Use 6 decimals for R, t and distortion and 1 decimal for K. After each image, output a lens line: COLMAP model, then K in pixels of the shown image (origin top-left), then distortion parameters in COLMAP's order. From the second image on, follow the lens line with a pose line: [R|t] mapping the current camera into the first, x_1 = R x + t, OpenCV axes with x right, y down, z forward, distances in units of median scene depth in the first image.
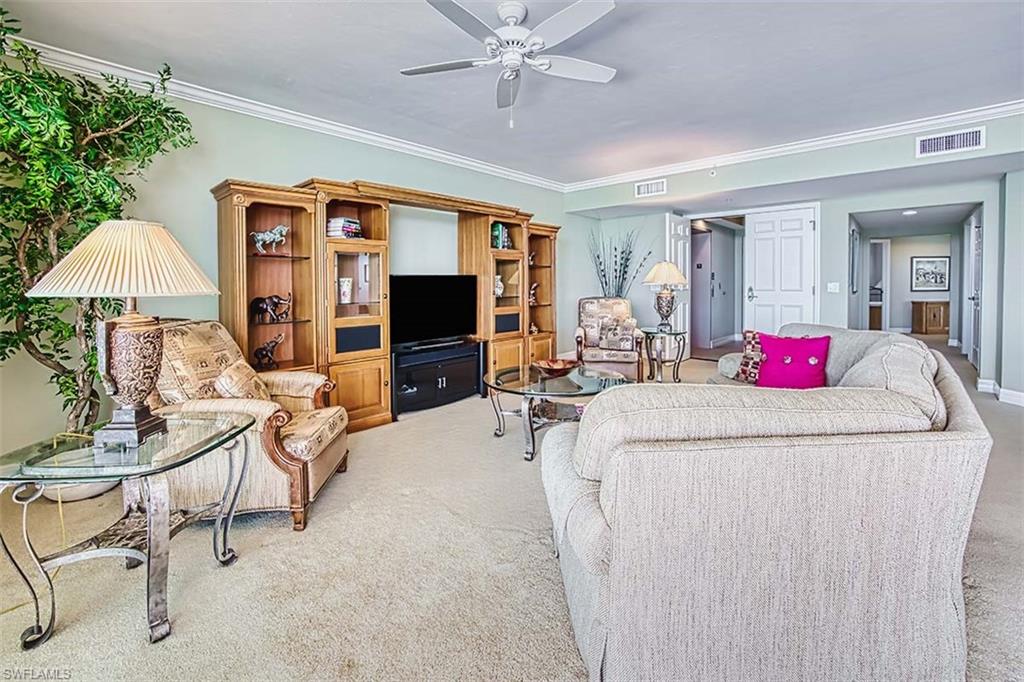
lens RADIAL K [[417.2, 0, 512.0], [0, 417.2, 341.0], [0, 0, 1]] dist [-0.032306, 0.000205]
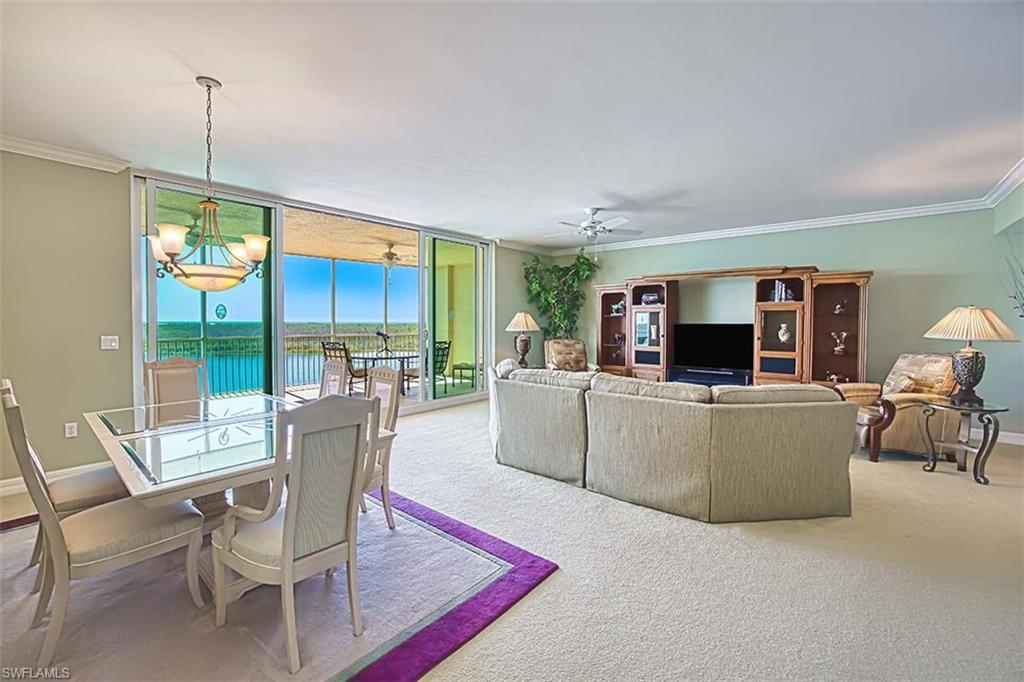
lens RADIAL K [[417.2, 0, 512.0], [0, 417.2, 341.0], [0, 0, 1]] dist [-0.032306, 0.000205]
pose [[0.068755, 0.044178, -0.996655, 1.173482], [-0.149327, 0.988220, 0.033503, -0.041538], [0.986394, 0.146524, 0.074542, 0.212398]]
